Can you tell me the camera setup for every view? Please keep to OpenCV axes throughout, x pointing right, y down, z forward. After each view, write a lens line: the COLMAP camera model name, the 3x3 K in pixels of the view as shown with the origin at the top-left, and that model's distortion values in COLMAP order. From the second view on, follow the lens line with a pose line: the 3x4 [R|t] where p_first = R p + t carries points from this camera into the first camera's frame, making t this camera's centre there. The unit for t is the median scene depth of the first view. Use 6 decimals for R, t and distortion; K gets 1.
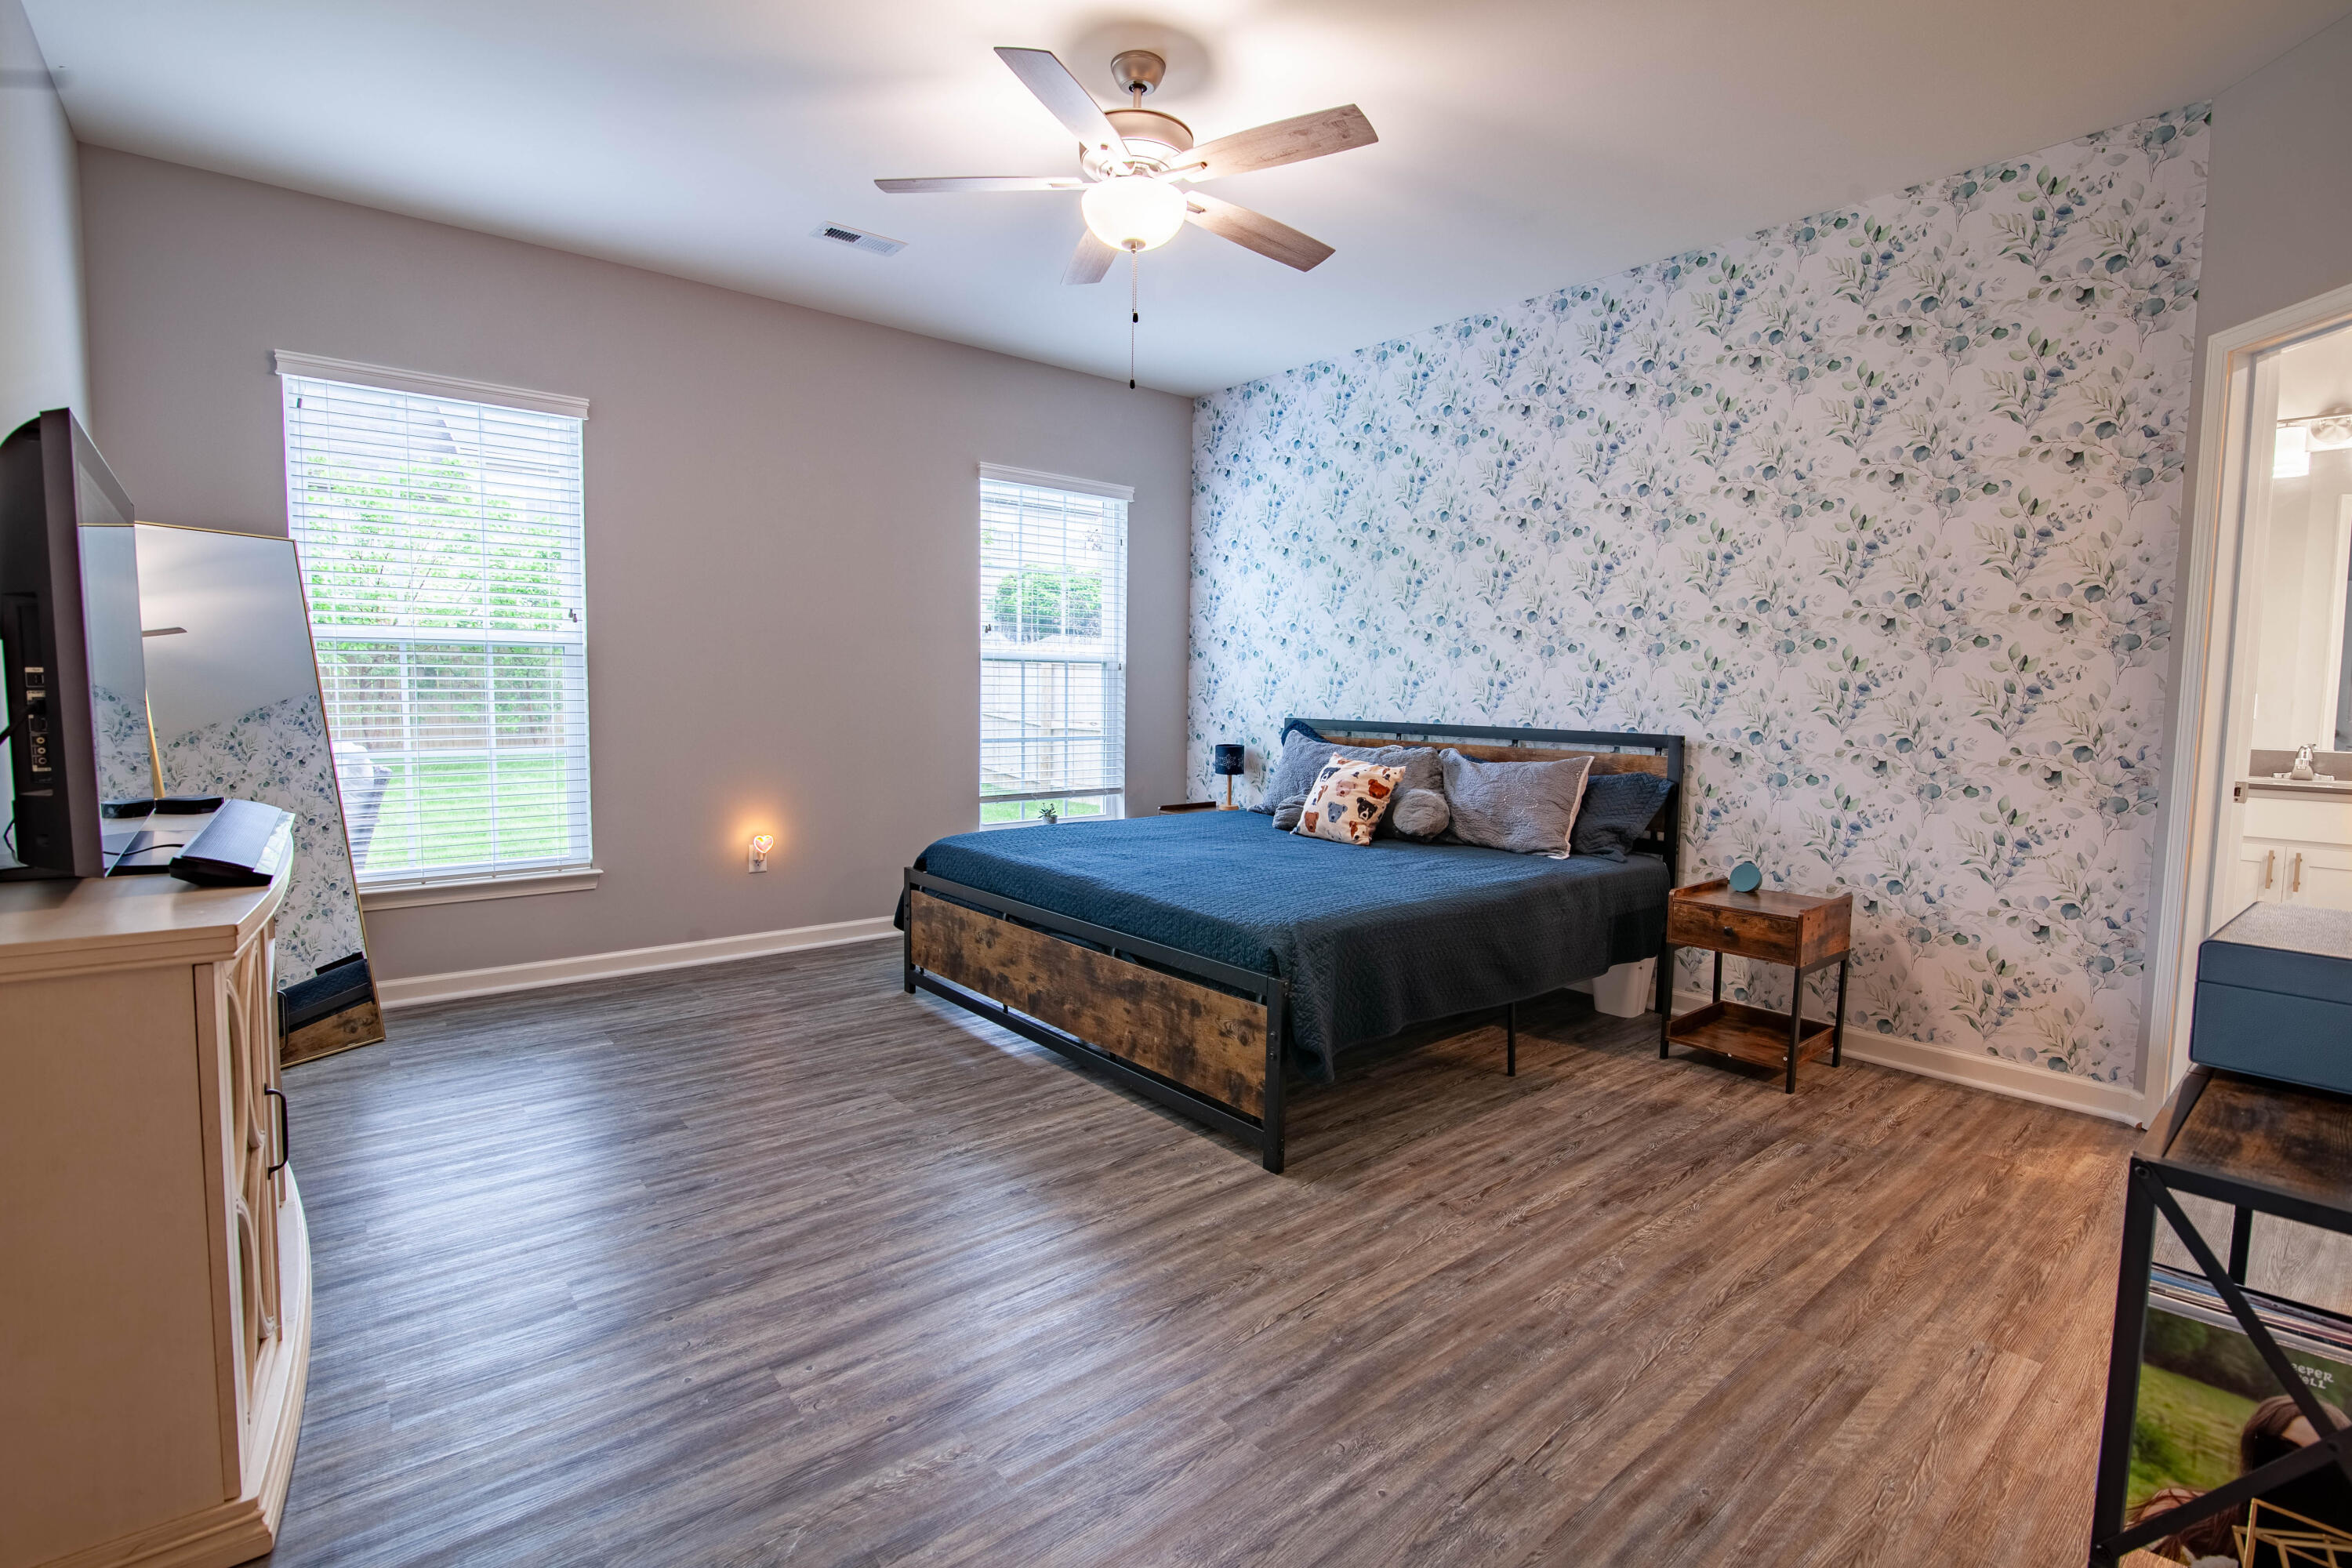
lens RADIAL K [[1084.3, 0, 1170.7], [0, 1084.3, 784.1], [0, 0, 1]] dist [-0.016151, -0.000242]
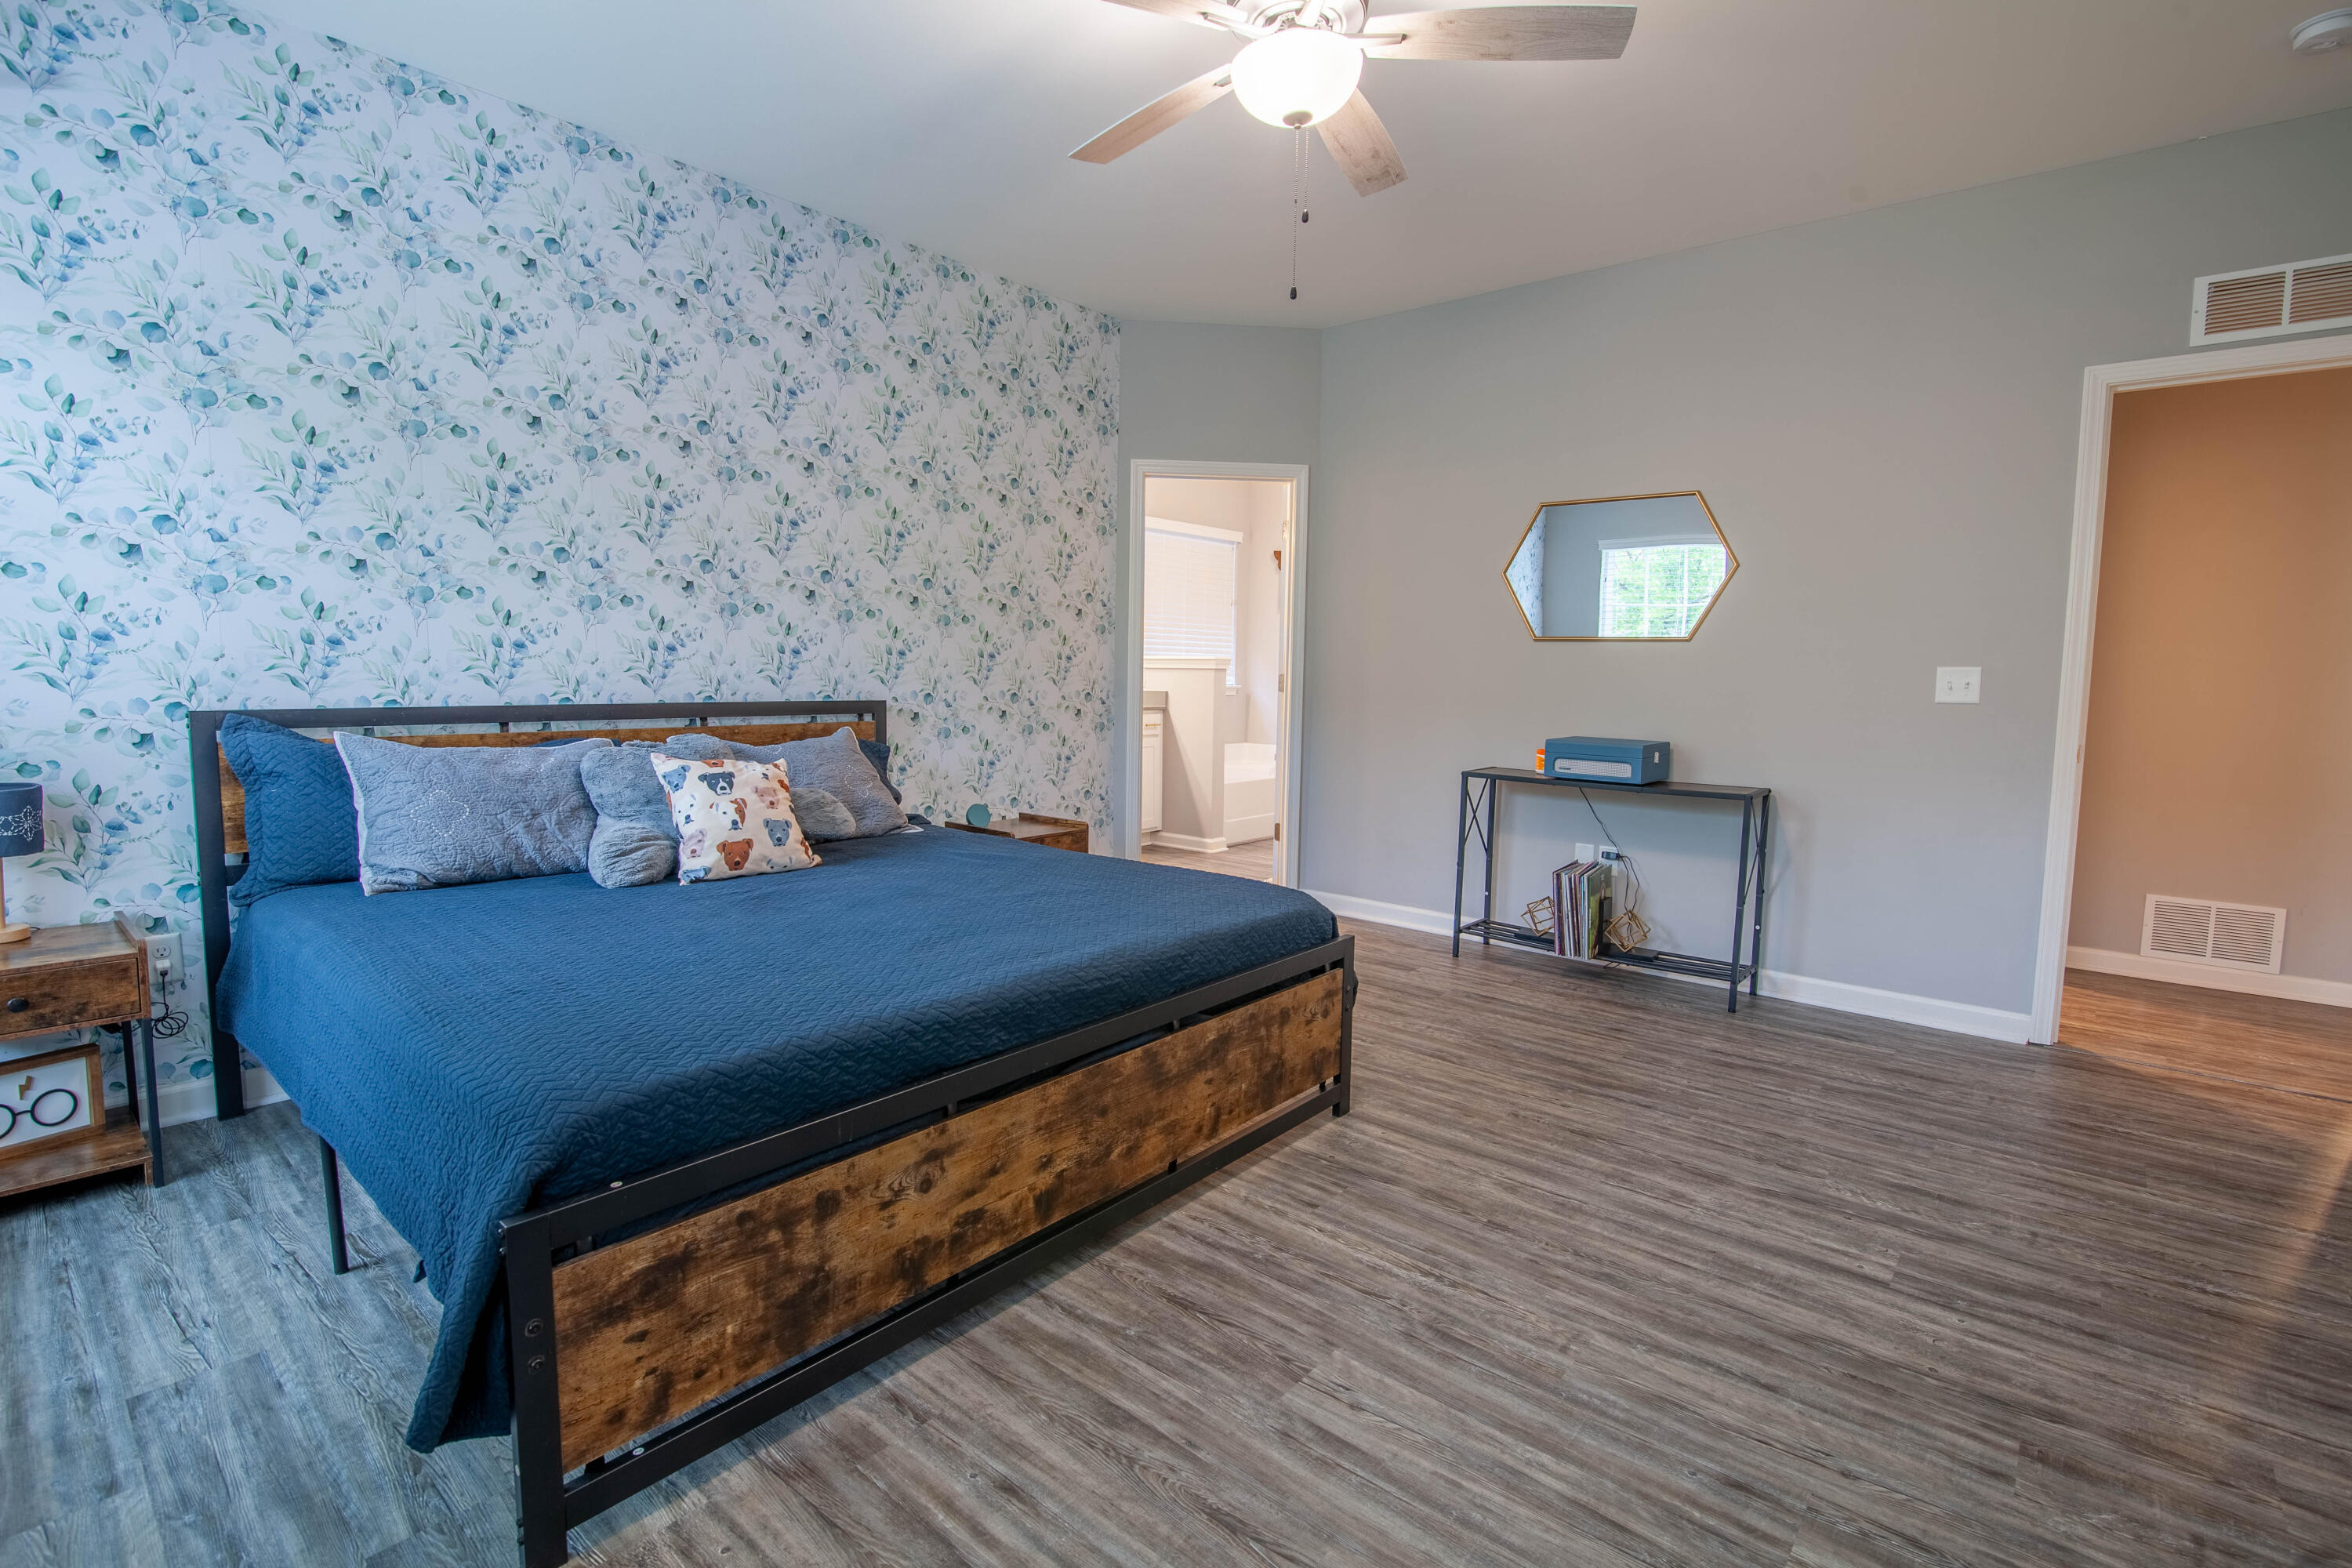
lens RADIAL K [[1084.3, 0, 1168.2], [0, 1084.3, 774.4], [0, 0, 1]] dist [-0.016151, -0.000242]
pose [[-0.173358, -0.116774, 0.977911, -0.722888], [0.067777, 0.989177, 0.130135, -0.107315], [-0.982524, 0.088840, -0.163567, 1.060456]]
